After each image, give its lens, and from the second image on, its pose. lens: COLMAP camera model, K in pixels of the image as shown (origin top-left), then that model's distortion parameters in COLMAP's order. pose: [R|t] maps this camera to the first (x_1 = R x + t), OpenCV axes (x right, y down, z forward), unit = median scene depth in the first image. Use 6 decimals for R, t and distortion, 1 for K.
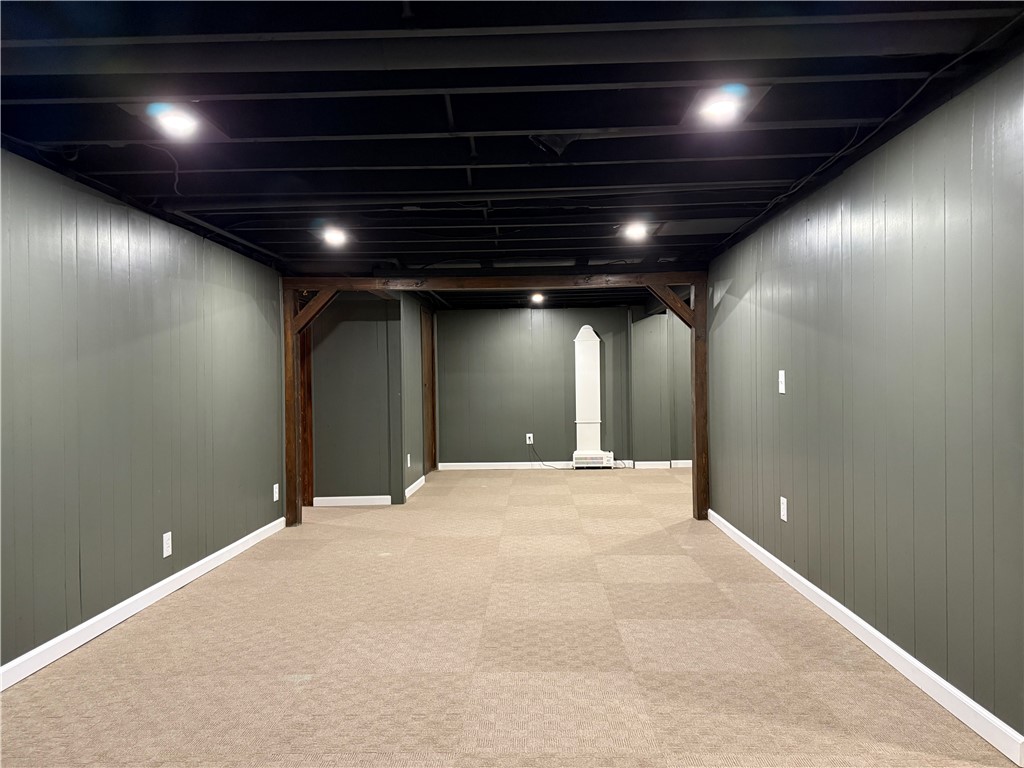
lens RADIAL K [[708.4, 0, 518.5], [0, 708.4, 381.7], [0, 0, 1]] dist [0.053405, -0.036079]
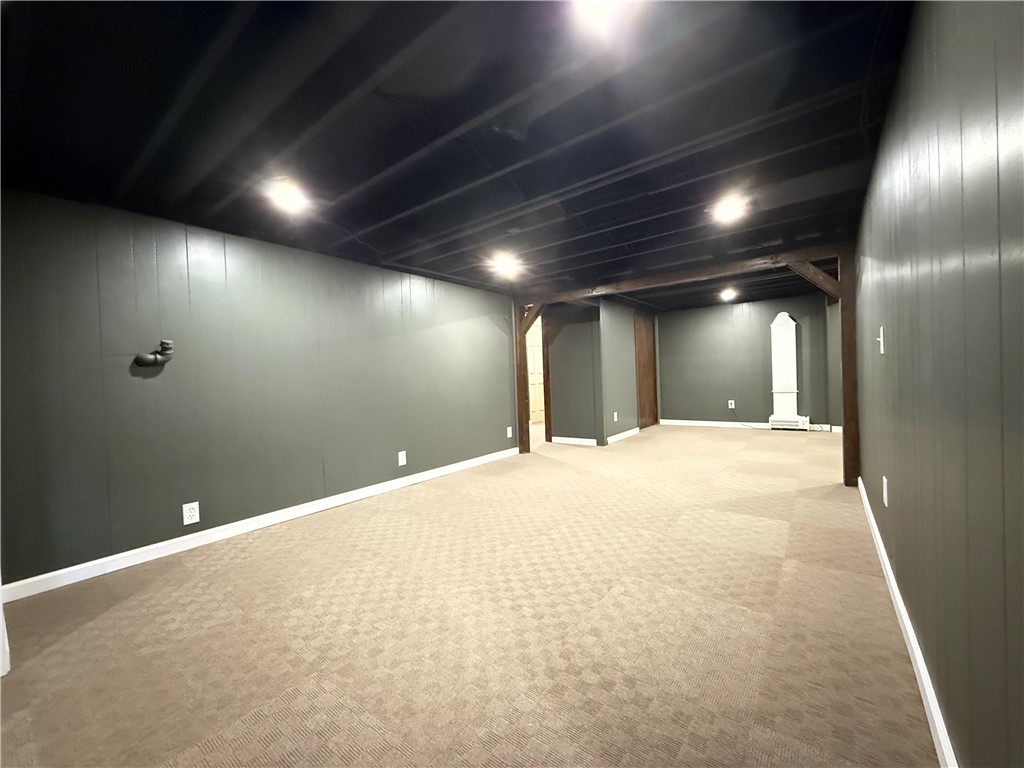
lens RADIAL K [[409.1, 0, 508.9], [0, 409.1, 382.2], [0, 0, 1]] dist [-0.000421, 0.000045]
pose [[0.812422, -0.006768, -0.583031, 0.274983], [0.025706, 0.999376, 0.024219, 0.024592], [0.582503, -0.034663, 0.812089, 0.332320]]
